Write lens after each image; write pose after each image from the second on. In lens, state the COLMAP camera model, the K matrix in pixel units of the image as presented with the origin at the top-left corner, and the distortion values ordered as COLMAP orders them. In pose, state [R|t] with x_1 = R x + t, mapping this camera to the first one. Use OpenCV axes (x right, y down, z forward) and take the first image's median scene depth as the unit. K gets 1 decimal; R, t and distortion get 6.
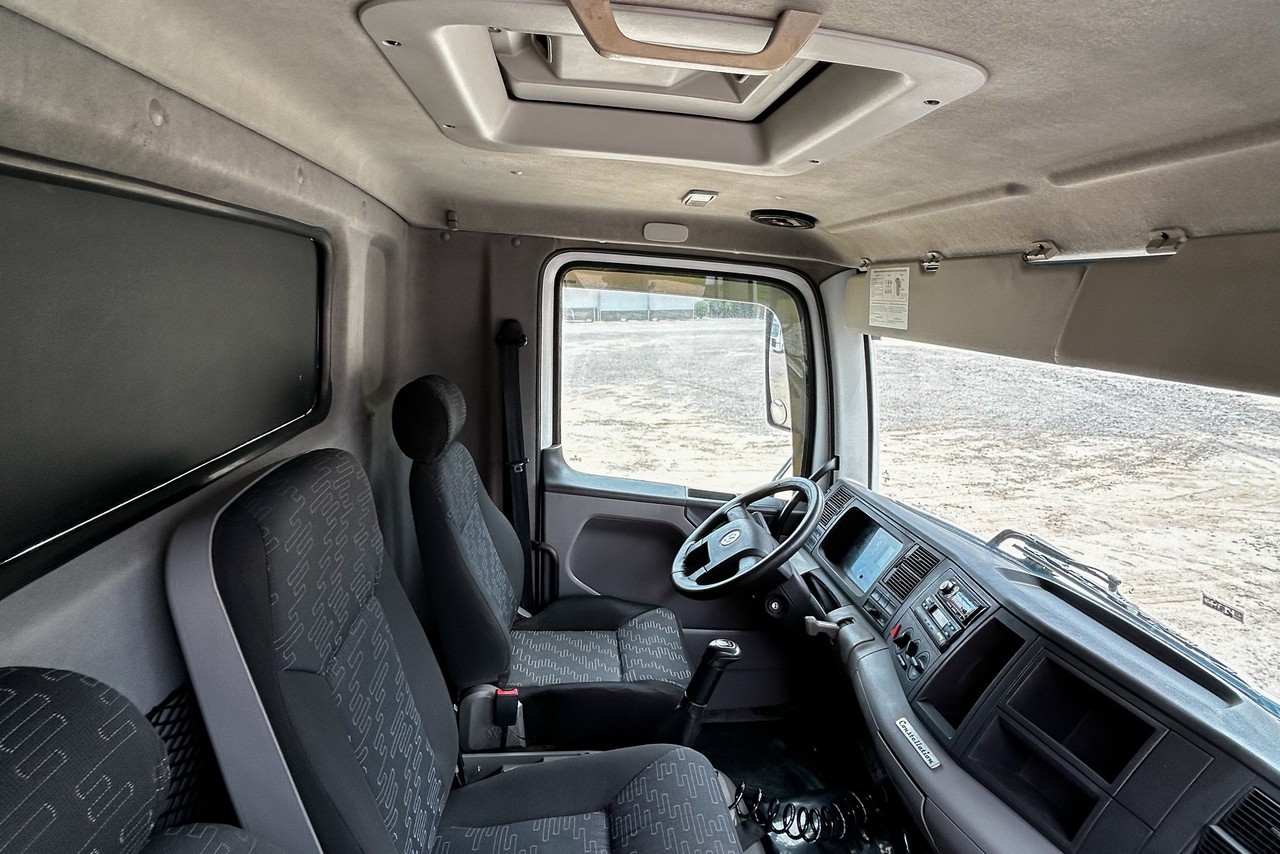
lens RADIAL K [[685.0, 0, 640.0], [0, 685.0, 427.0], [0, 0, 1]] dist [-0.004275, -0.000916]
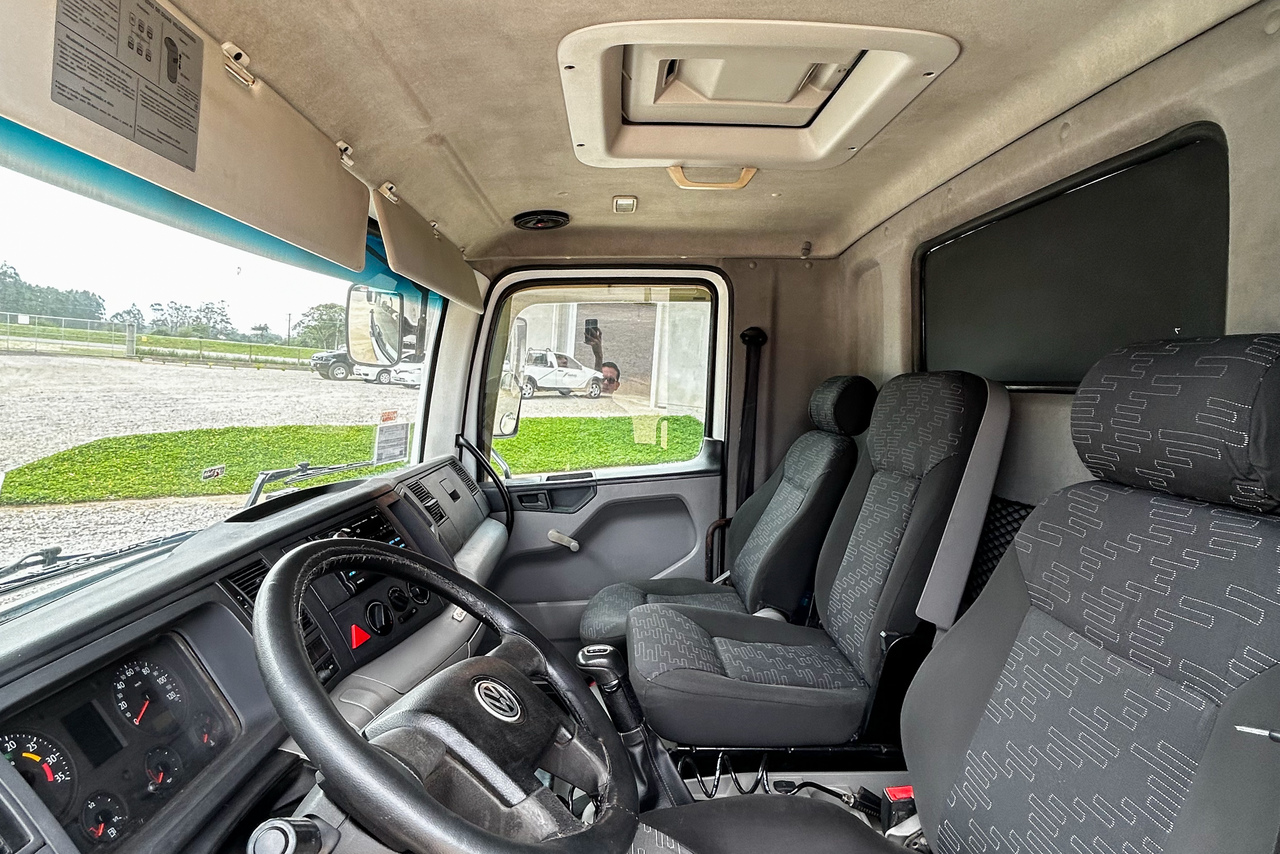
lens RADIAL K [[695.8, 0, 640.0], [0, 695.8, 427.0], [0, 0, 1]] dist [-0.011565, -0.001123]
pose [[-0.994722, -0.074262, 0.070801, 0.028857], [-0.053364, 0.963812, 0.261187, -0.091466], [-0.087635, 0.256030, -0.962688, 1.192365]]
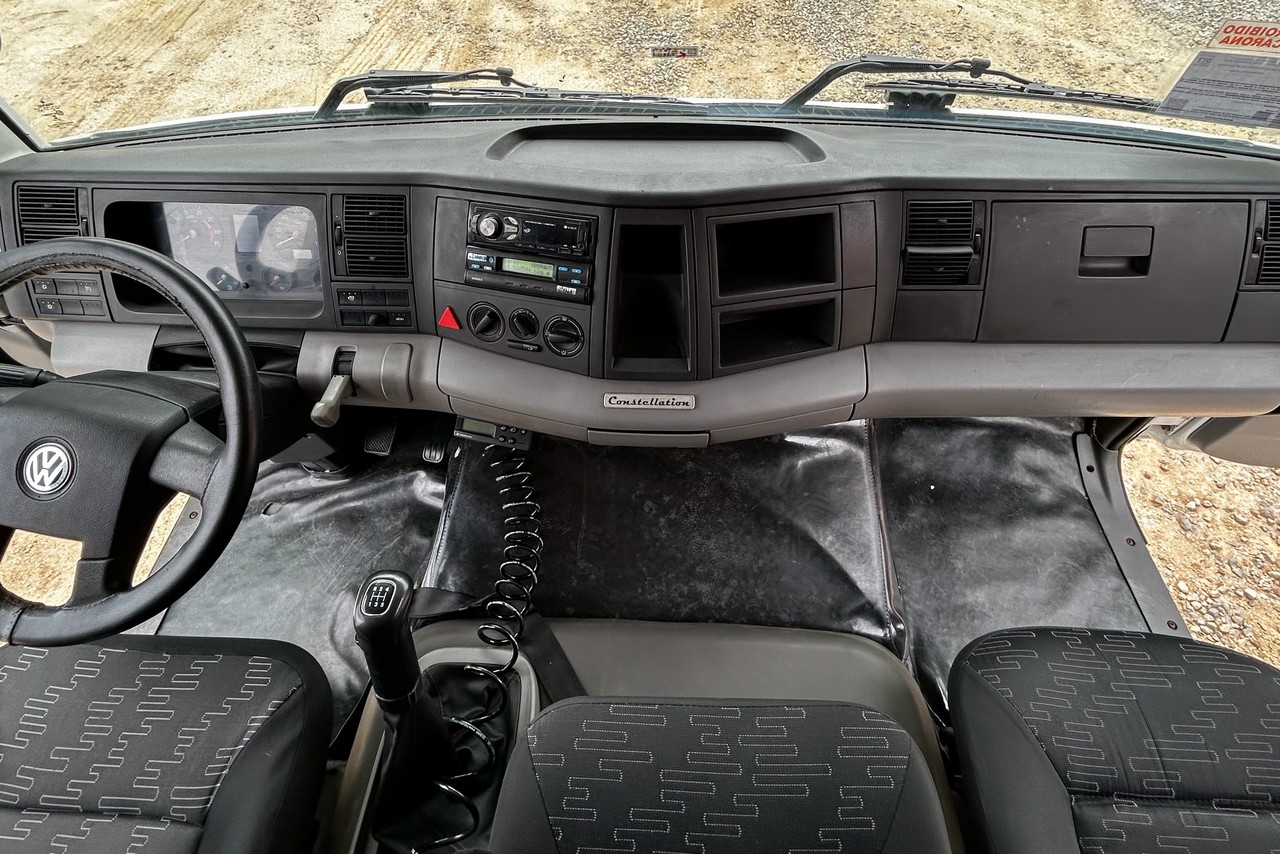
lens RADIAL K [[645.3, 0, 639.0], [0, 645.3, 266.9], [0, 0, 1]] dist [-0.001320, -0.000114]
pose [[0.141201, -0.754896, 0.640465, 0.019043], [0.210092, 0.655060, 0.725780, -0.120380], [-0.967431, 0.032076, 0.251093, 0.479393]]
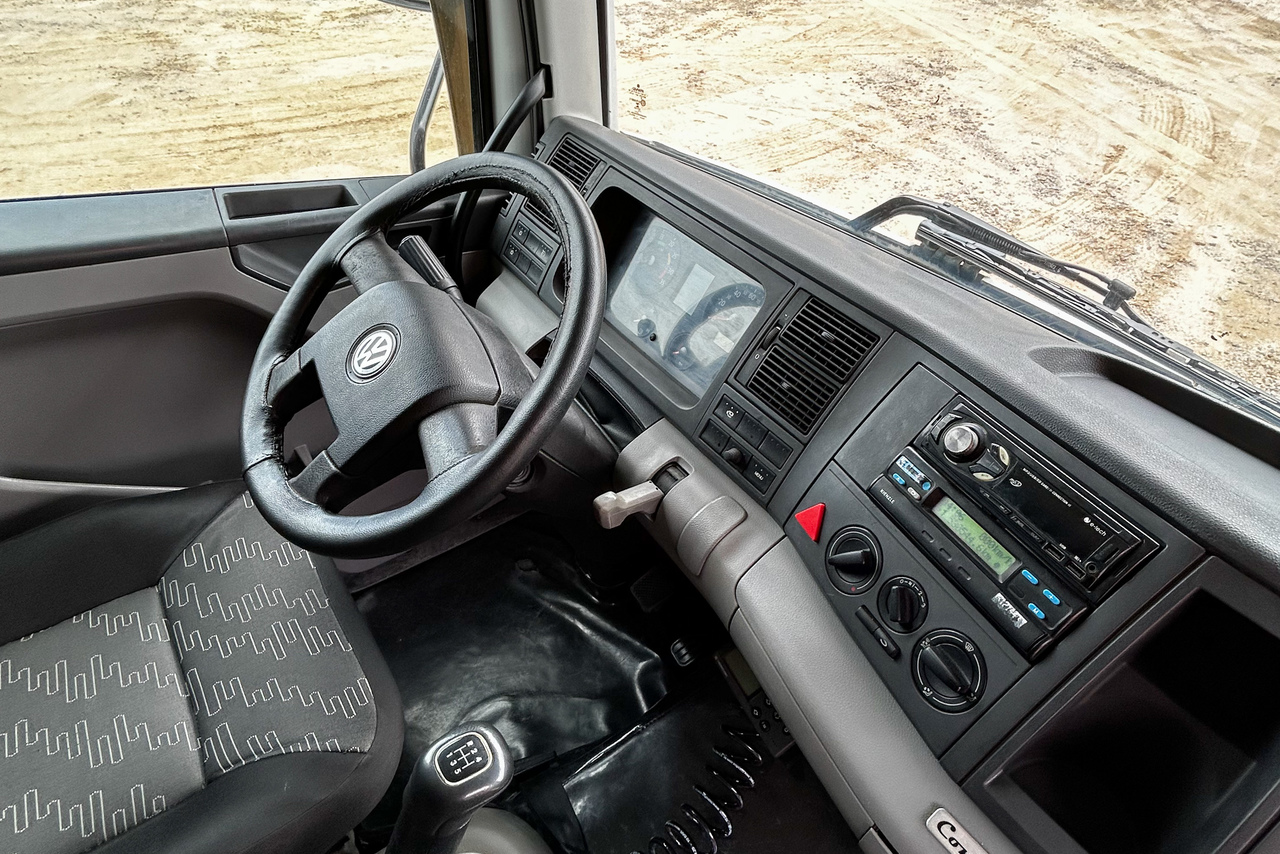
lens RADIAL K [[706.4, 0, 642.4], [0, 706.4, 417.3], [0, 0, 1]] dist [-0.000321, 0.000745]
pose [[0.859367, -0.320451, 0.398497, 0.081798], [0.061740, 0.838608, 0.541225, -0.013772], [-0.507619, -0.440508, 0.740457, 0.543557]]
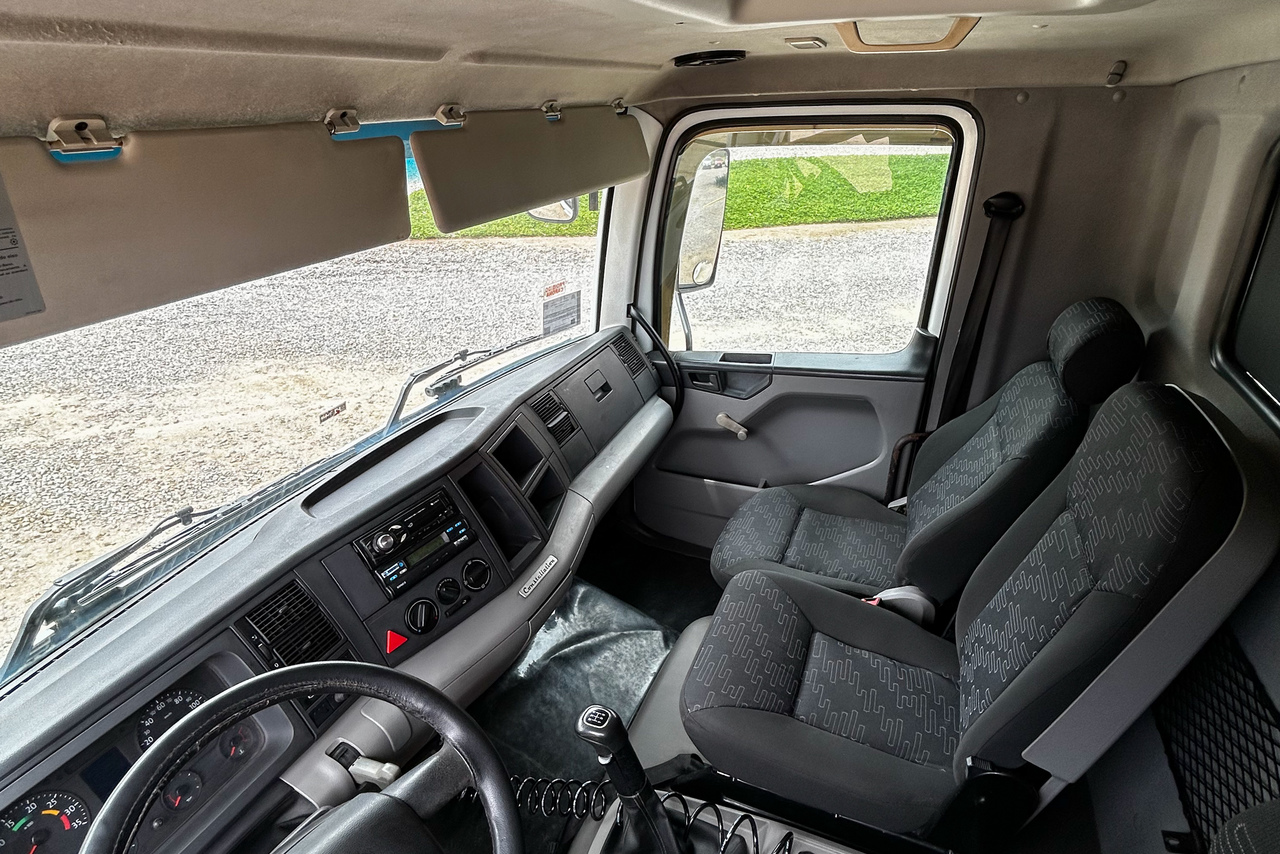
lens RADIAL K [[685.0, 0, 640.0], [0, 685.0, 427.0], [0, 0, 1]] dist [-0.004275, -0.000916]
pose [[-0.873547, -0.256336, 0.413773, -0.096402], [0.053157, 0.794764, 0.604586, -0.257105], [-0.483829, 0.550129, -0.680638, 0.925002]]
